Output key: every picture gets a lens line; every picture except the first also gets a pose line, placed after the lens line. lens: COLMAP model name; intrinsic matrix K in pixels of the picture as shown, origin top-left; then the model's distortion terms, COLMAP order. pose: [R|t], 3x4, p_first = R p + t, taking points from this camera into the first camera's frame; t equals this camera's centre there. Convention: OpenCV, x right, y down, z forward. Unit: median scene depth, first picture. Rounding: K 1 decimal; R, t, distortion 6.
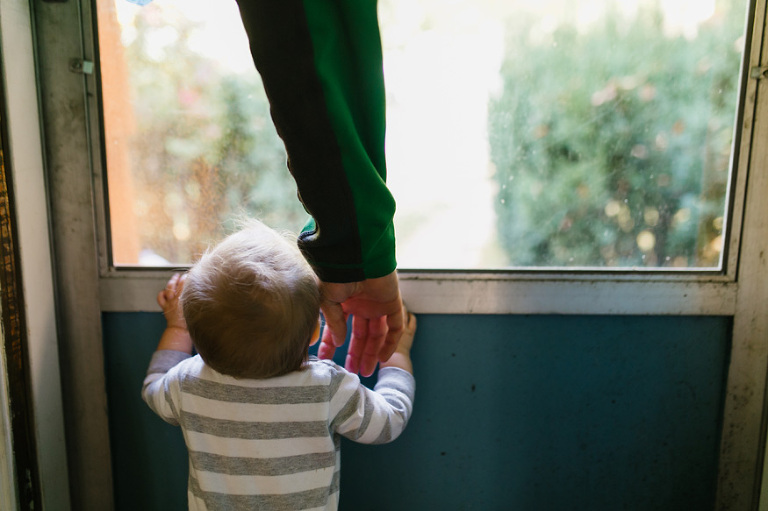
lens RADIAL K [[737.5, 0, 384.0], [0, 737.5, 255.5], [0, 0, 1]] dist [0.003409, -0.002572]
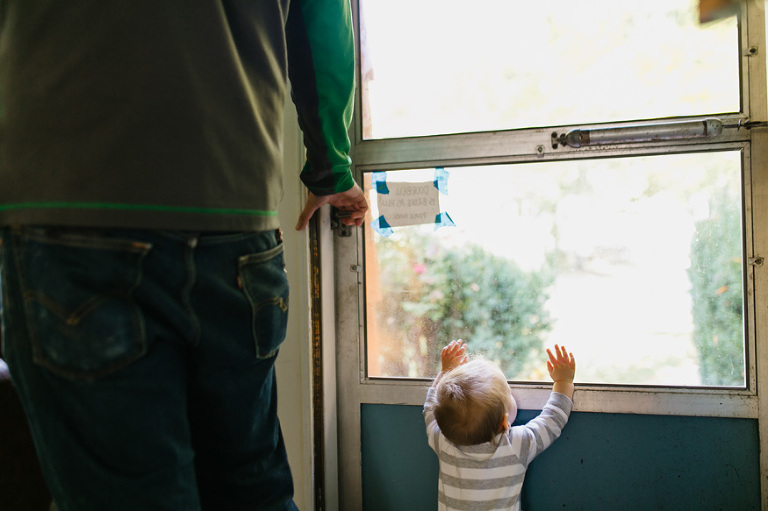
lens RADIAL K [[737.5, 0, 384.0], [0, 737.5, 255.5], [0, 0, 1]] dist [0.003409, -0.002572]
pose [[0.951505, -0.031717, -0.305994, 0.222392], [-0.033041, 0.978381, -0.204153, 0.088930], [0.305854, 0.204363, 0.929887, -0.696023]]
